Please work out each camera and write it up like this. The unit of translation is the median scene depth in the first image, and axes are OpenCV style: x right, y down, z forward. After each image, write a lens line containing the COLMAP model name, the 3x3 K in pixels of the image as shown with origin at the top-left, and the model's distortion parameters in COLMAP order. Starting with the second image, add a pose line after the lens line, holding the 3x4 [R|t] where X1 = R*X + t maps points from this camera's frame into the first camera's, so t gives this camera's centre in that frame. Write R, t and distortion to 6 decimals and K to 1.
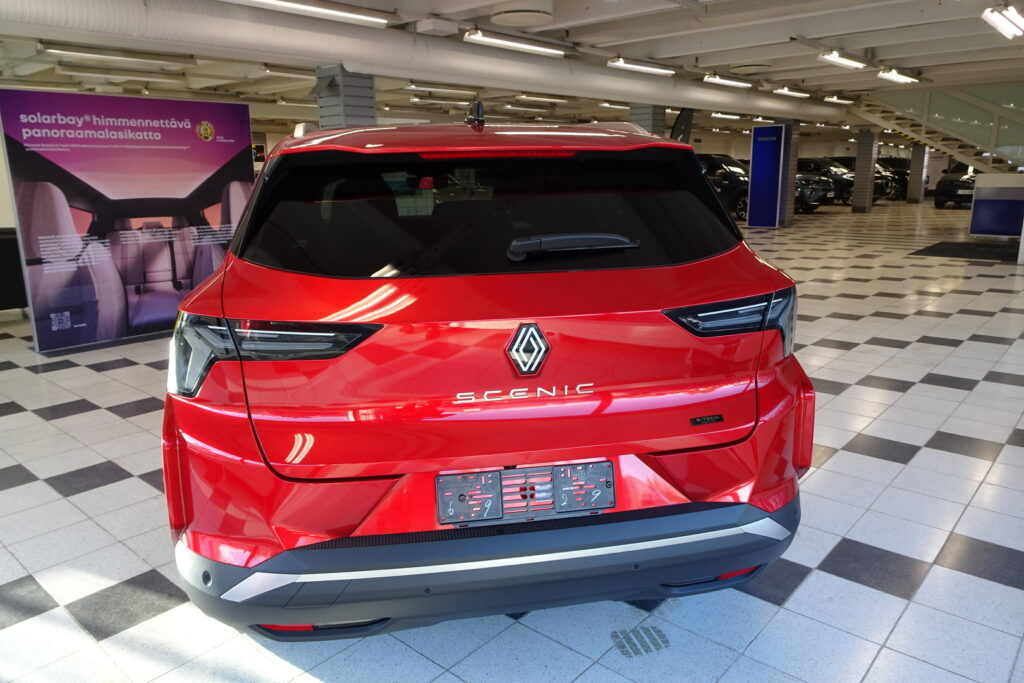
lens RADIAL K [[733.1, 0, 513.5], [0, 733.1, 338.7], [0, 0, 1]] dist [0.012854, 0.009350]
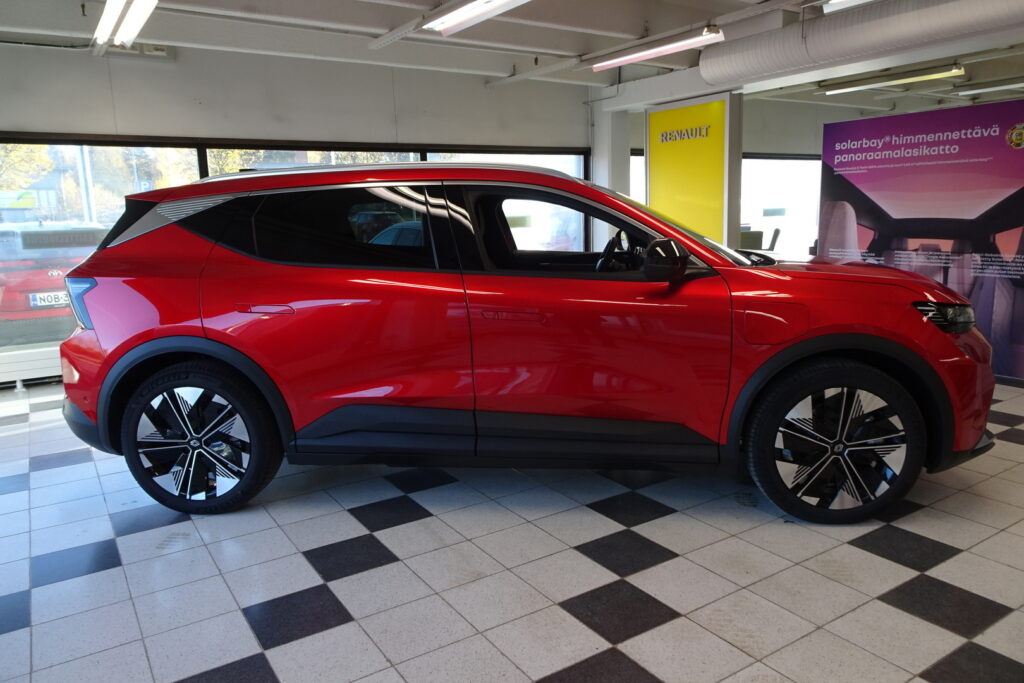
lens RADIAL K [[733.1, 0, 514.1], [0, 733.1, 342.0], [0, 0, 1]] dist [0.012854, 0.009350]
pose [[-0.263871, 0.187968, -0.946066, 0.558485], [-0.197363, 0.949555, 0.243708, -0.170366], [0.944150, 0.251026, -0.213462, 0.765273]]
